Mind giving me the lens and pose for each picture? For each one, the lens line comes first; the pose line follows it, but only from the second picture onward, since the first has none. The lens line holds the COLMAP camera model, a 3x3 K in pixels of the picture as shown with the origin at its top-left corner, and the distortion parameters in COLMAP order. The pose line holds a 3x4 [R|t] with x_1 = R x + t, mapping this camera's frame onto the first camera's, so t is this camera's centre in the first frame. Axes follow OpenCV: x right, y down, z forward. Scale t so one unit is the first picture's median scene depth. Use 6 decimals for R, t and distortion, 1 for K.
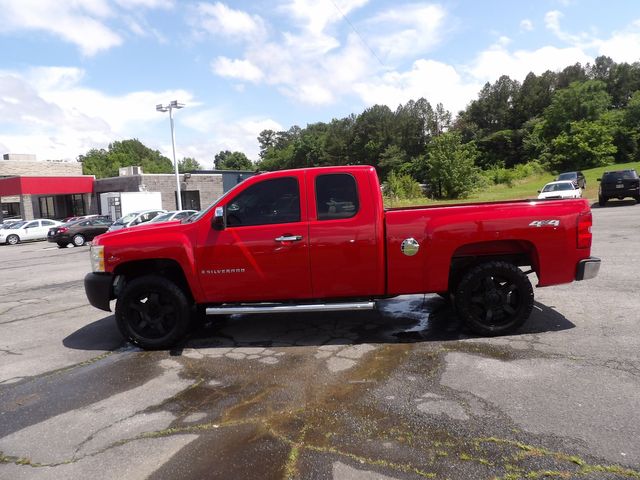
lens RADIAL K [[452.8, 0, 324.7], [0, 452.8, 229.6], [0, 0, 1]] dist [-0.004913, 0.008722]
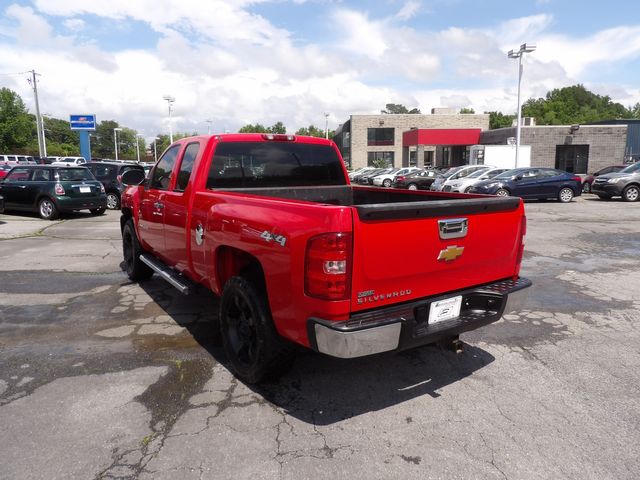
lens RADIAL K [[452.9, 0, 323.3], [0, 452.9, 233.1], [0, 0, 1]] dist [-0.010806, 0.016276]
pose [[0.613986, 0.180300, -0.768449, 0.134674], [-0.090609, 0.983225, 0.158298, -0.016362], [0.784099, -0.027564, 0.620023, 0.092244]]
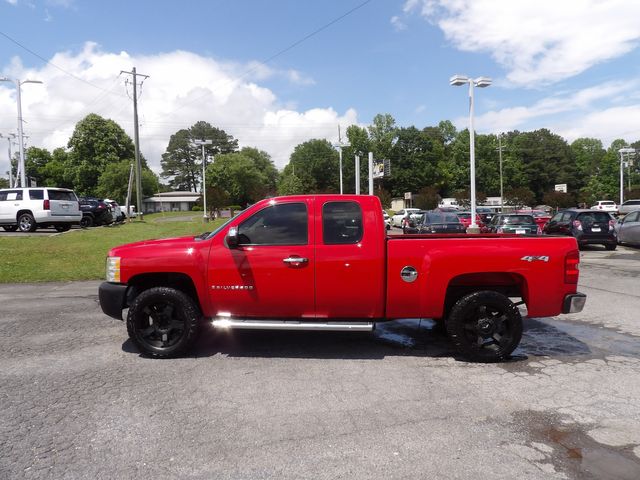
lens RADIAL K [[452.9, 0, 324.7], [0, 452.9, 229.5], [0, 0, 1]] dist [-0.010806, 0.016276]
pose [[-0.624757, 0.102314, -0.774087, 0.226631], [0.008583, 0.992218, 0.124218, -0.038727], [0.780772, 0.070962, -0.620773, 0.299411]]
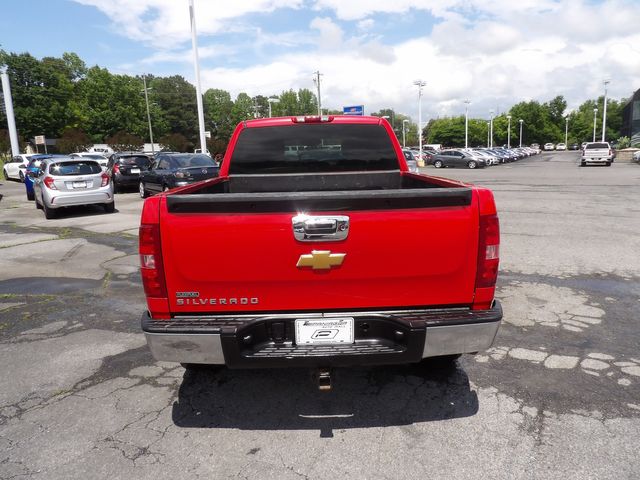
lens RADIAL K [[452.9, 0, 322.4], [0, 452.9, 234.3], [0, 0, 1]] dist [-0.010806, 0.016276]
pose [[0.088614, 0.235859, -0.967739, 0.147339], [-0.038093, 0.971652, 0.233325, -0.020216], [0.995337, 0.016188, 0.095086, 0.158169]]
